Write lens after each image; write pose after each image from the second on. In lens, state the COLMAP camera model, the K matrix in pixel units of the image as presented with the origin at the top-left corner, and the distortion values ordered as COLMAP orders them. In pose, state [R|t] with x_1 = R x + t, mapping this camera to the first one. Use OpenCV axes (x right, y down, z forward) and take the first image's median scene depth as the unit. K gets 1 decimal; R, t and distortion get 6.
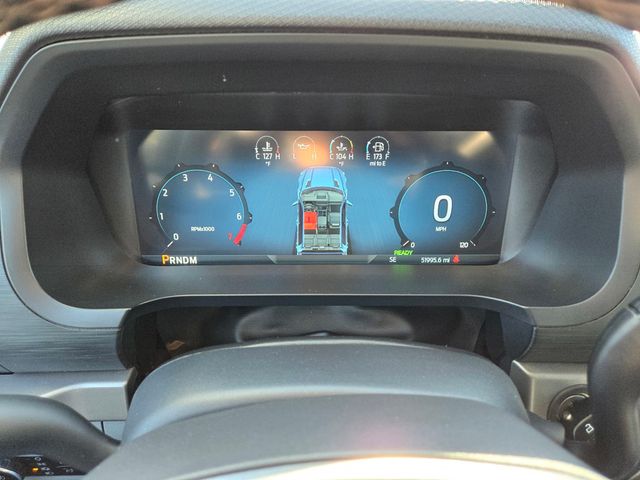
lens RADIAL K [[432.8, 0, 321.2], [0, 432.8, 241.6], [0, 0, 1]] dist [0.033752, -0.033978]
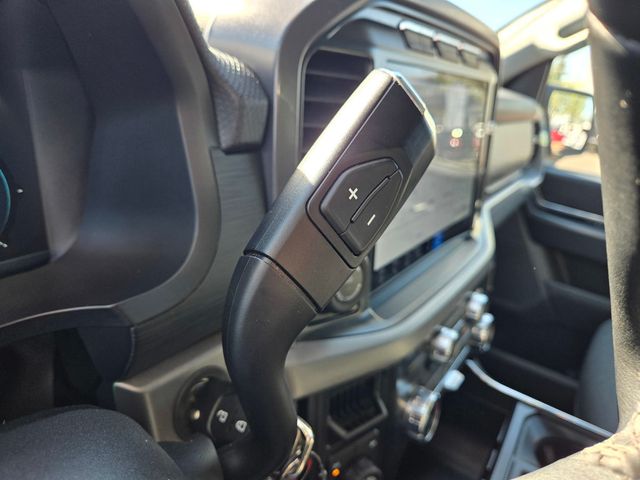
lens RADIAL K [[461.3, 0, 324.4], [0, 461.3, 244.9], [0, 0, 1]] dist [-0.011495, -0.009063]
pose [[0.559326, -0.242016, 0.792832, 0.096424], [0.233445, 0.963710, 0.129487, 0.039615], [-0.795398, 0.112658, 0.595525, 0.265658]]
